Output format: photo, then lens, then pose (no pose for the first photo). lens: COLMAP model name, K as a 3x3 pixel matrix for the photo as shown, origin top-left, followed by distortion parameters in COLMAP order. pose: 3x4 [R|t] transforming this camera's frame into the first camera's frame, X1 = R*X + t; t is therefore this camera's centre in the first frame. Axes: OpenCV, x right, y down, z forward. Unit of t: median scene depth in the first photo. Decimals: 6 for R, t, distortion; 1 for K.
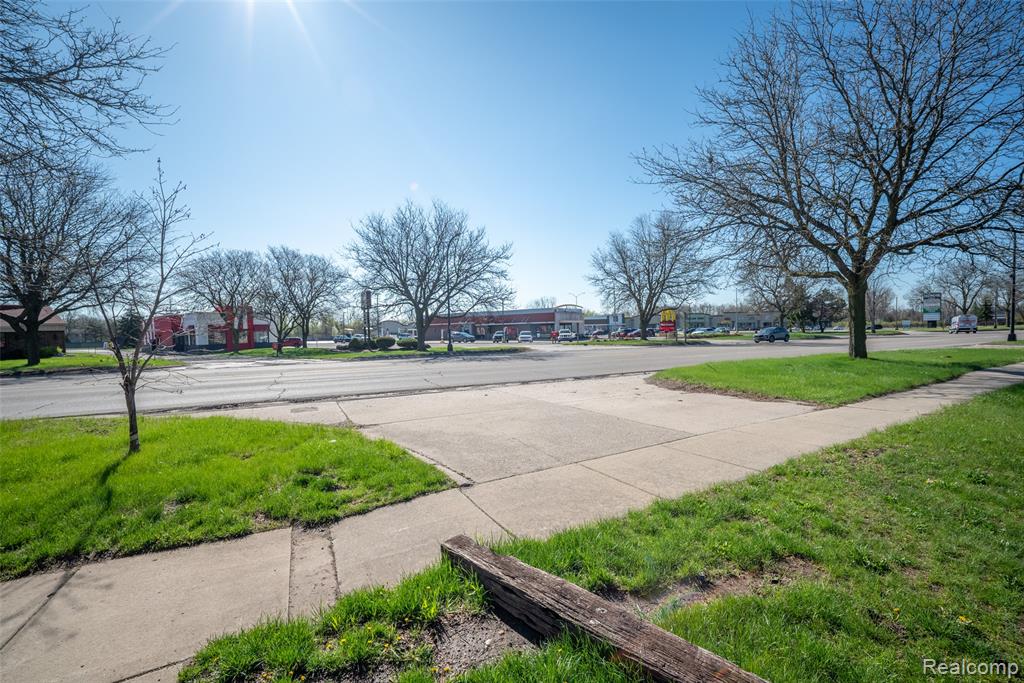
lens RADIAL K [[465.3, 0, 512.0], [0, 465.3, 341.5], [0, 0, 1]] dist [-0.001458, 0.000122]
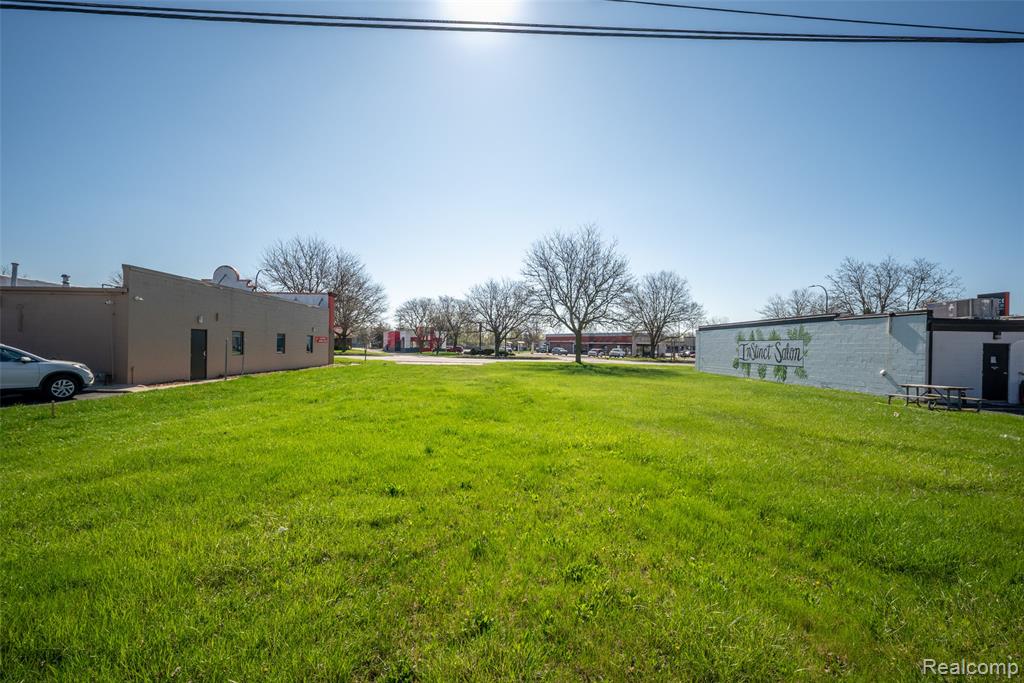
lens RADIAL K [[442.9, 0, 512.0], [0, 442.9, 341.5], [0, 0, 1]] dist [0.000668, 0.000146]
pose [[0.920467, 0.039454, -0.388824, 0.405809], [-0.051610, 0.998449, -0.020864, -0.003521], [0.387398, 0.039271, 0.921076, -0.462977]]
